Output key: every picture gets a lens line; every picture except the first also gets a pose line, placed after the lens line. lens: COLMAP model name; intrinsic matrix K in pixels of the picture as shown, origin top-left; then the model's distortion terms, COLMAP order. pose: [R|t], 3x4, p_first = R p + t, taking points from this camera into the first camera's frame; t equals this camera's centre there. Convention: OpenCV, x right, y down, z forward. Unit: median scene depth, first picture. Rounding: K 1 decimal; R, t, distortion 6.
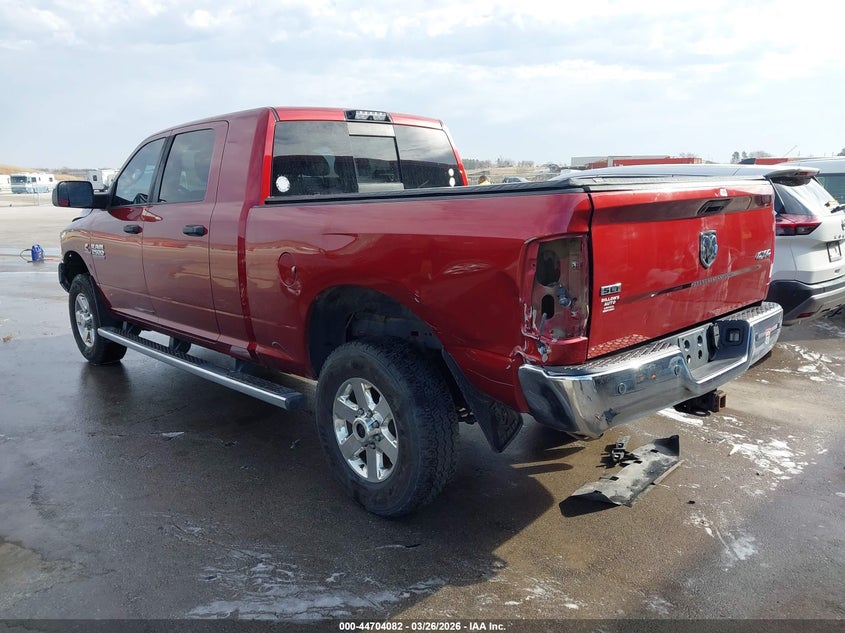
lens RADIAL K [[663.7, 0, 422.5], [0, 663.7, 316.5], [0, 0, 1]] dist [0.002778, 0.002798]
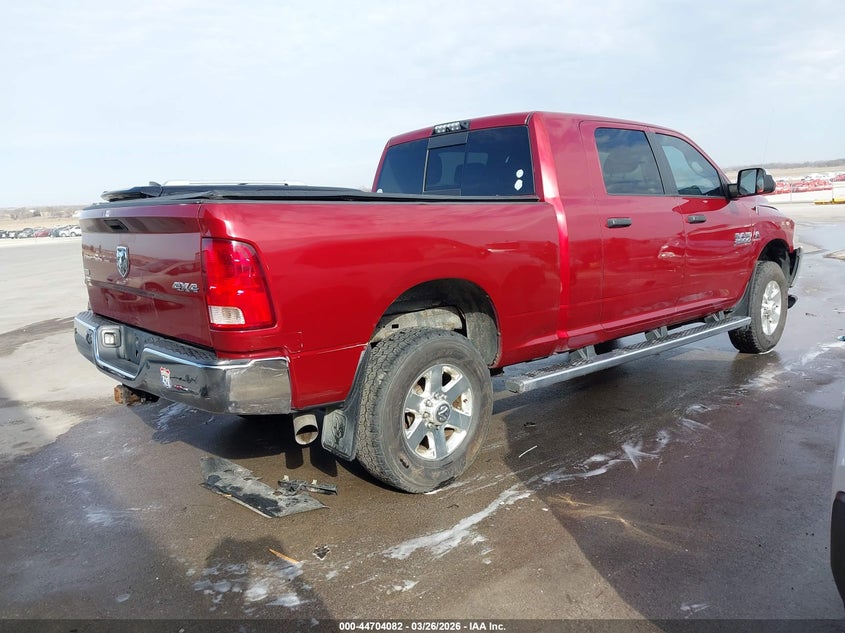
lens RADIAL K [[663.7, 0, 422.5], [0, 663.7, 316.5], [0, 0, 1]] dist [0.002778, 0.002798]
pose [[-0.022729, 0.188829, -0.981747, 1.121438], [-0.156360, 0.969244, 0.190044, -0.219306], [0.987439, 0.157825, 0.007495, 1.086589]]
